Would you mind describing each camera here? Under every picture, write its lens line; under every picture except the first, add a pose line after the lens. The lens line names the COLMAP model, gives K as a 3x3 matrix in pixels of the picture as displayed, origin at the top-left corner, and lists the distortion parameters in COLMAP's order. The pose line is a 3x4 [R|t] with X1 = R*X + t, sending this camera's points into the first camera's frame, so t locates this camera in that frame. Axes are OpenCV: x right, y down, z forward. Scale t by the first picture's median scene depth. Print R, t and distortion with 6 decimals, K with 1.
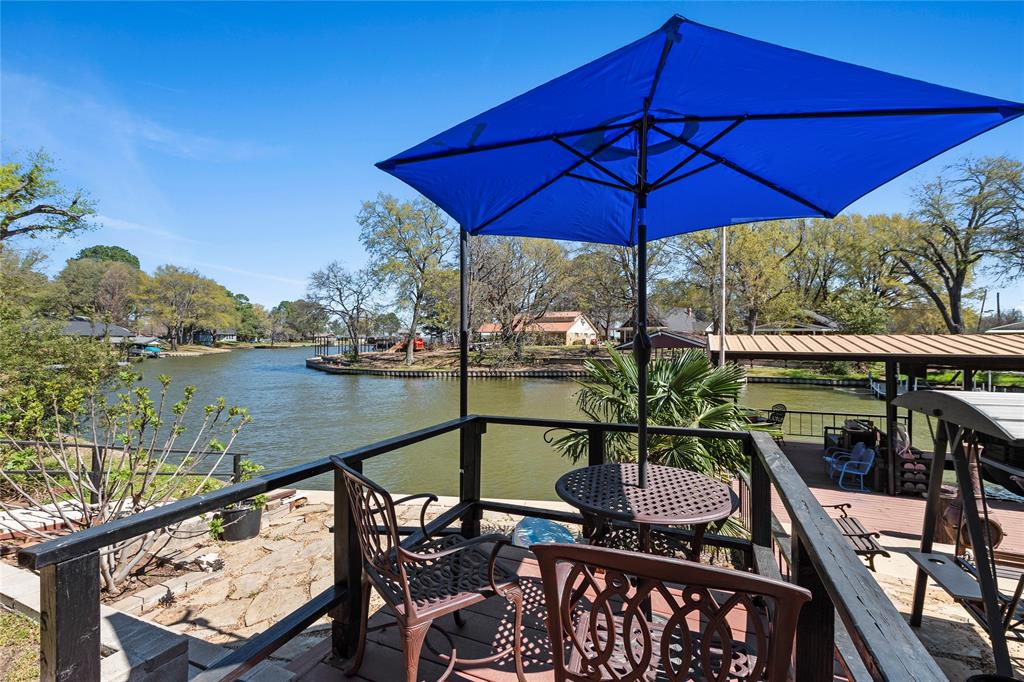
lens RADIAL K [[435.7, 0, 527.2], [0, 435.7, 336.7], [0, 0, 1]] dist [0.005384, 0.000496]
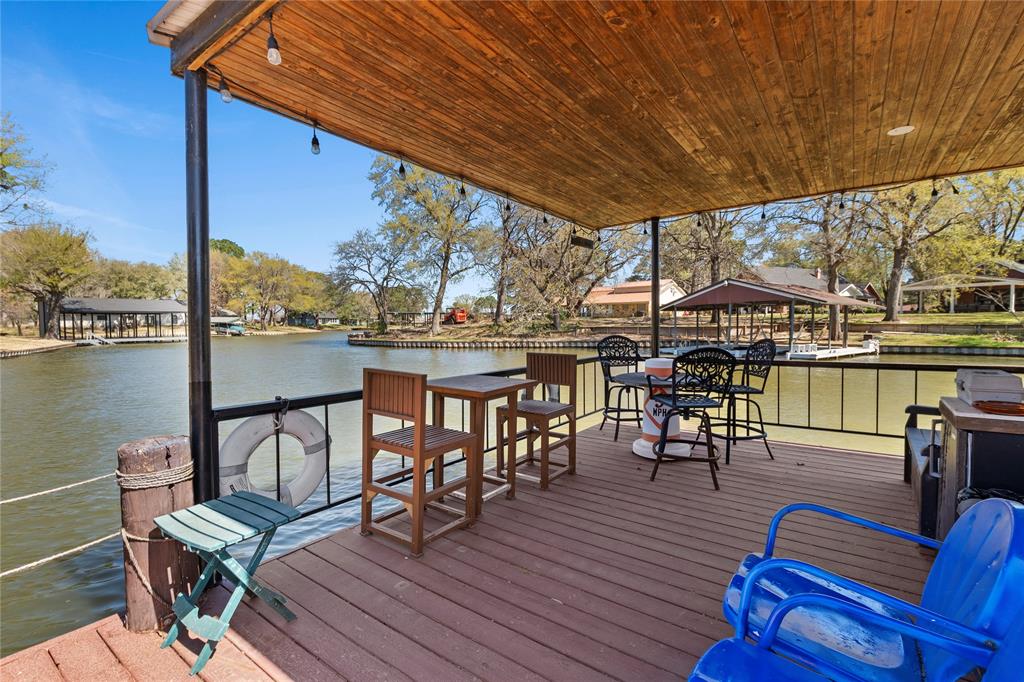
lens RADIAL K [[435.7, 0, 517.3], [0, 435.7, 342.2], [0, 0, 1]] dist [0.005384, 0.000496]
pose [[0.962608, -0.013024, -0.270585, 0.135247], [0.026856, 0.998511, 0.047478, 0.037726], [0.269564, -0.052970, 0.961525, 0.171660]]
